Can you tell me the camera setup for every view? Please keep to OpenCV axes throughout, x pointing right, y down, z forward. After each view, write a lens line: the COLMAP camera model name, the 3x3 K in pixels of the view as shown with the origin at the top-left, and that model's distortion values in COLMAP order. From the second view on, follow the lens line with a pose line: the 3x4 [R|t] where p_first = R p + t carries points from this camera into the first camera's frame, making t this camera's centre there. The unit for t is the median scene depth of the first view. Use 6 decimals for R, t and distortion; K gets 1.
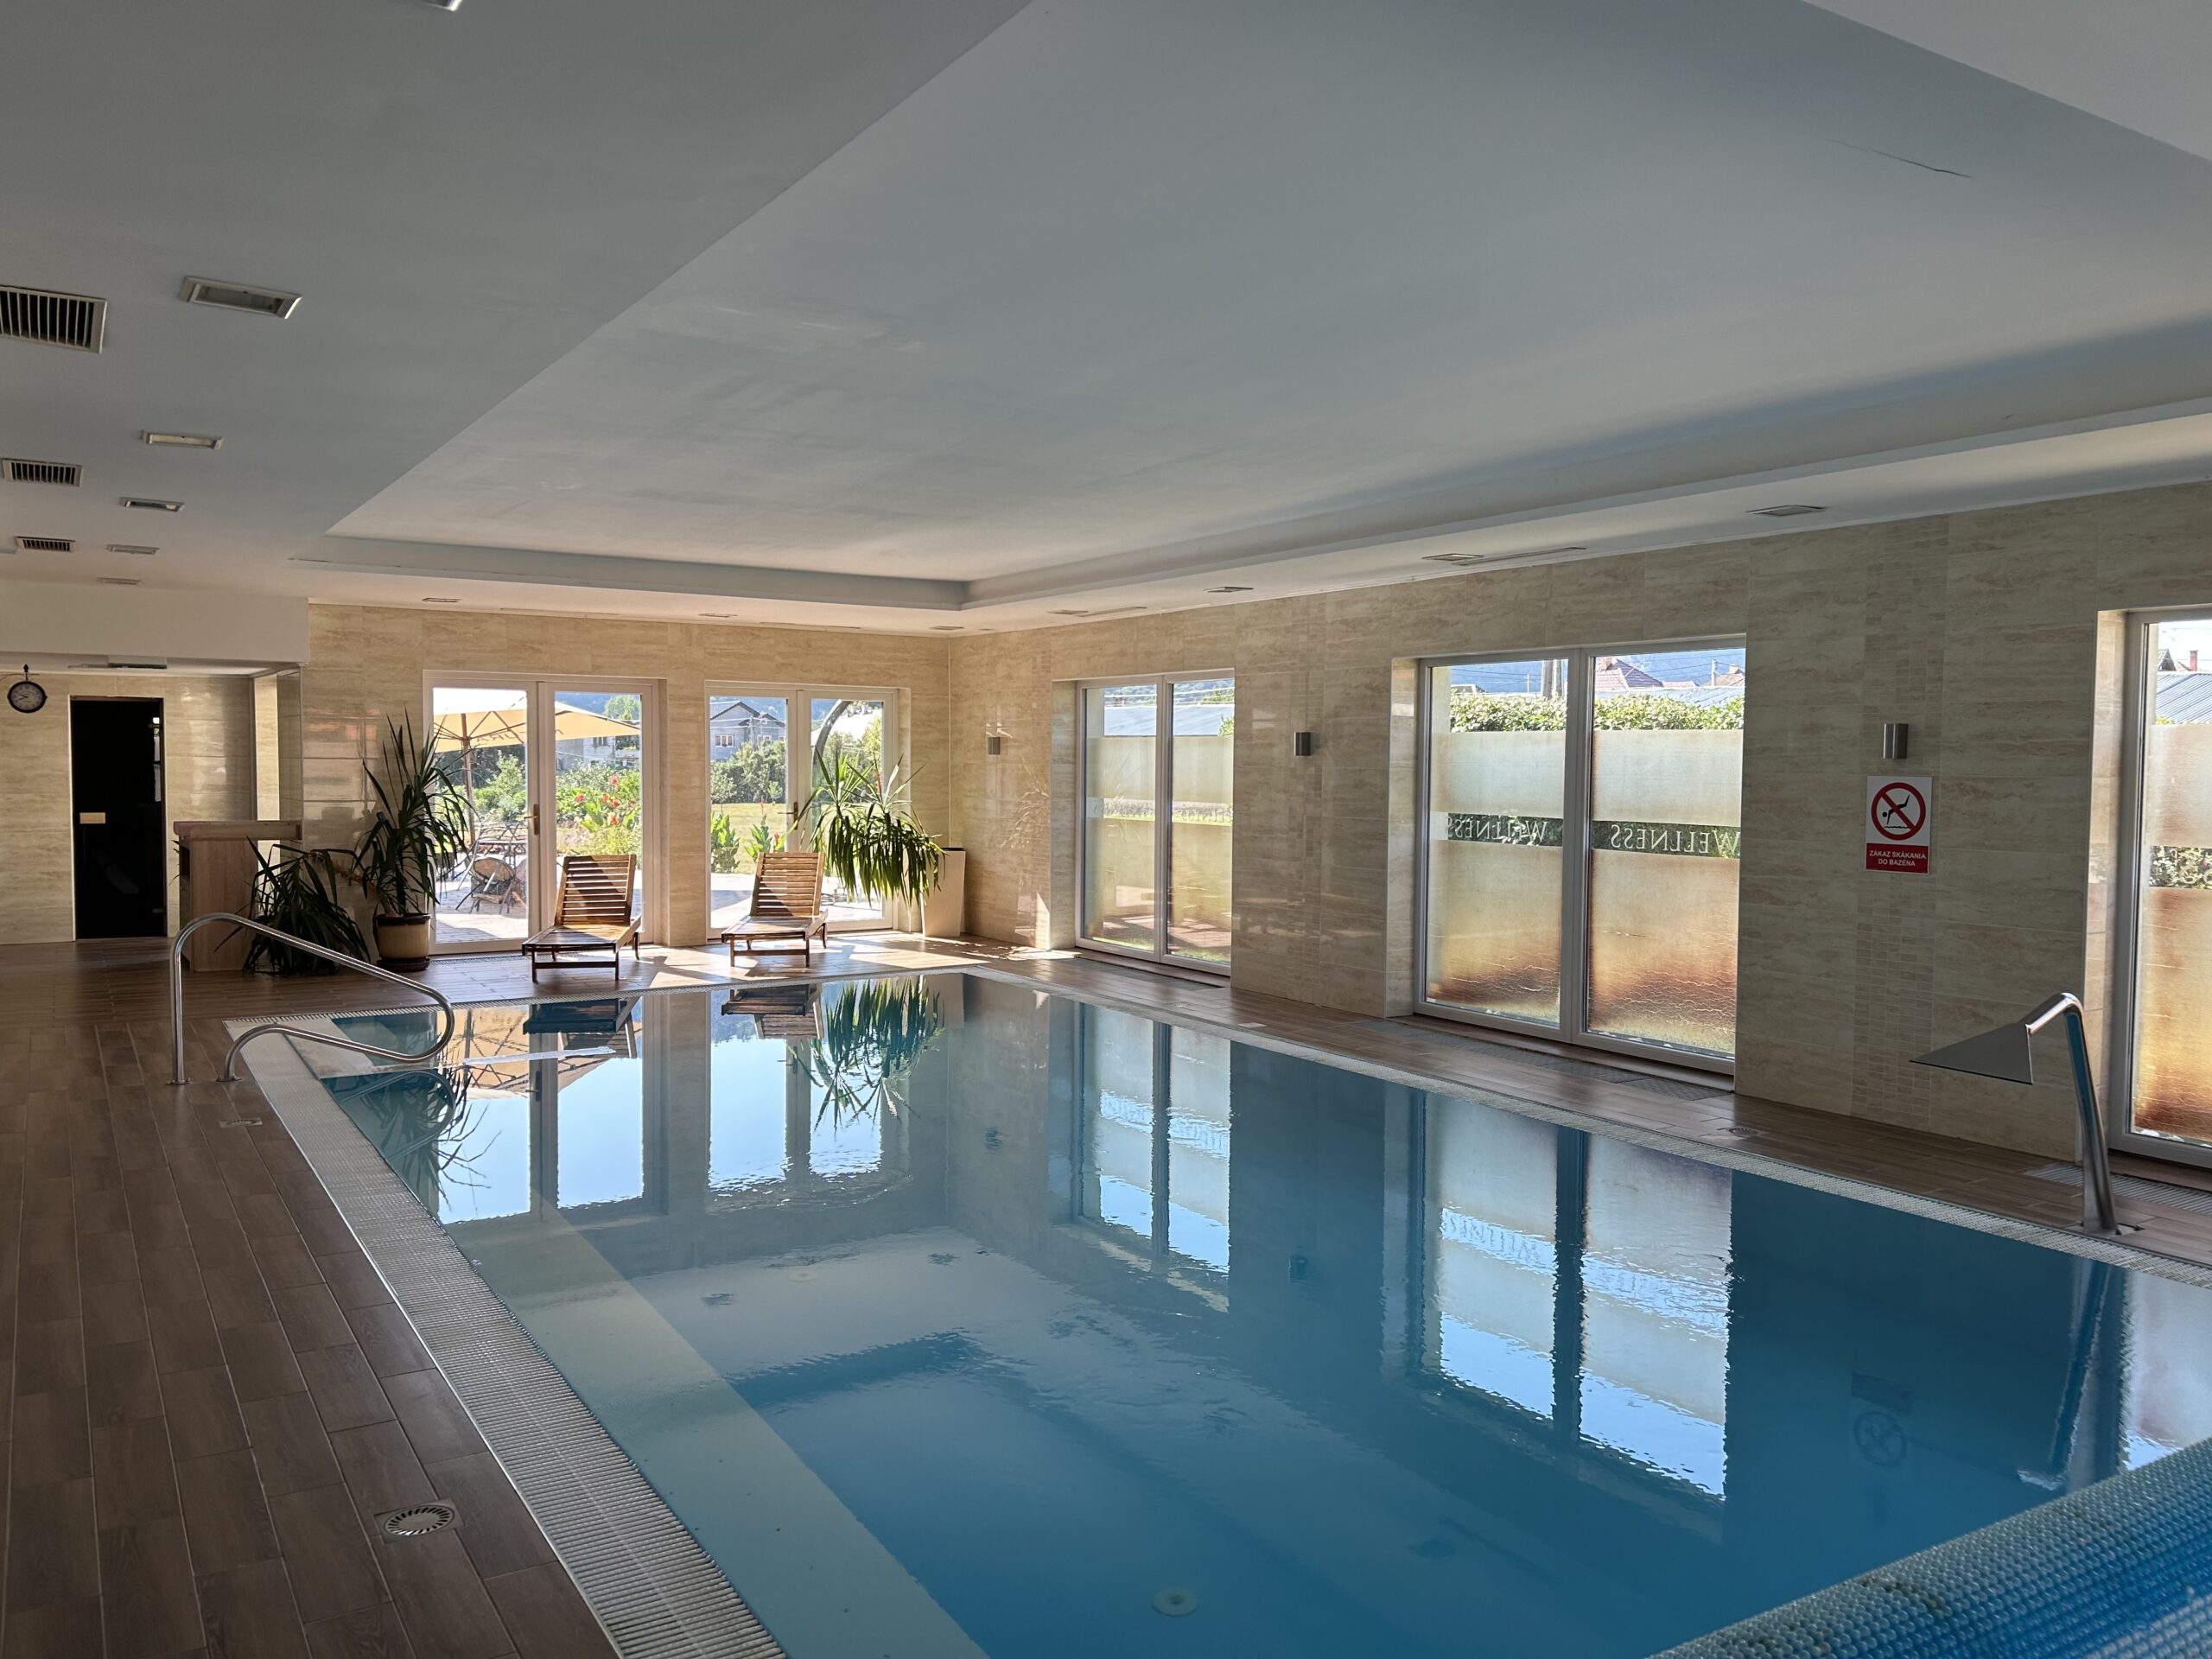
lens RADIAL K [[1712.2, 0, 1101.6], [0, 1712.2, 890.9], [0, 0, 1]] dist [0.001959, -0.001923]
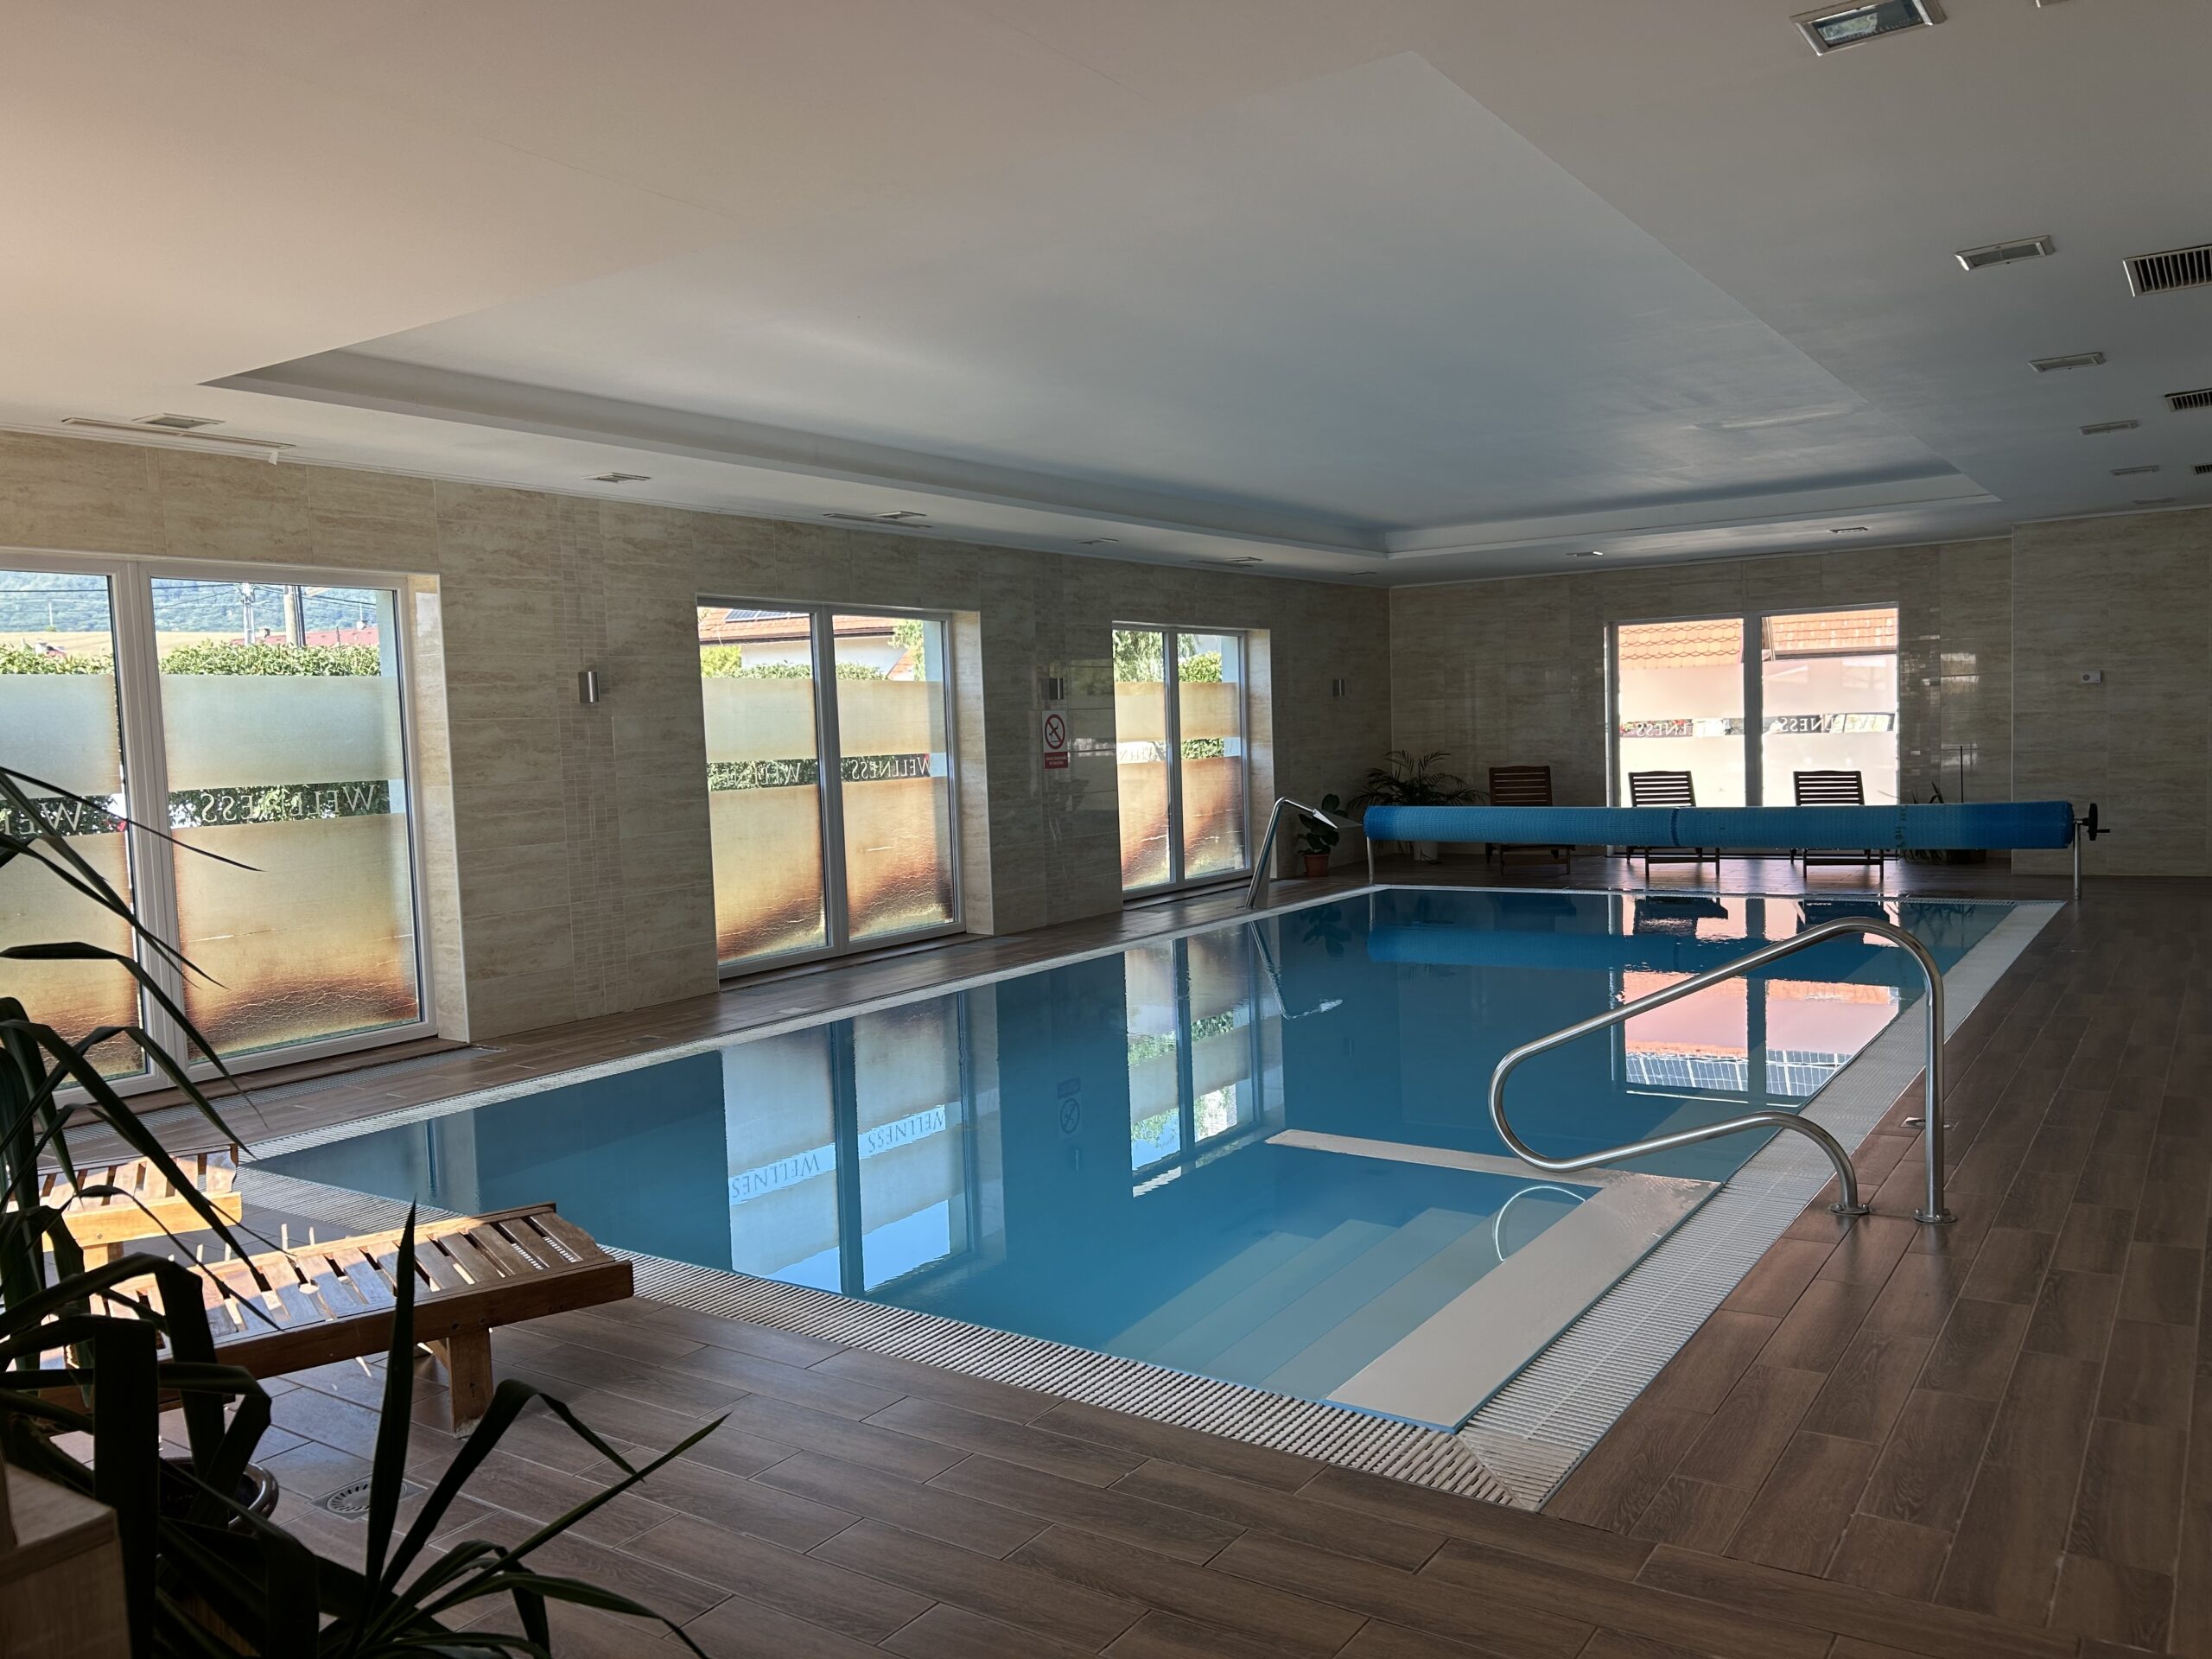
lens RADIAL K [[1641.3, 0, 1106.0], [0, 1641.3, 829.5], [0, 0, 1]] dist [-0.001779, -0.001339]
pose [[-0.424839, -0.063305, 0.903053, -0.752559], [0.086002, 0.990218, 0.109874, -0.094659], [-0.901174, 0.124343, -0.415239, 1.252960]]
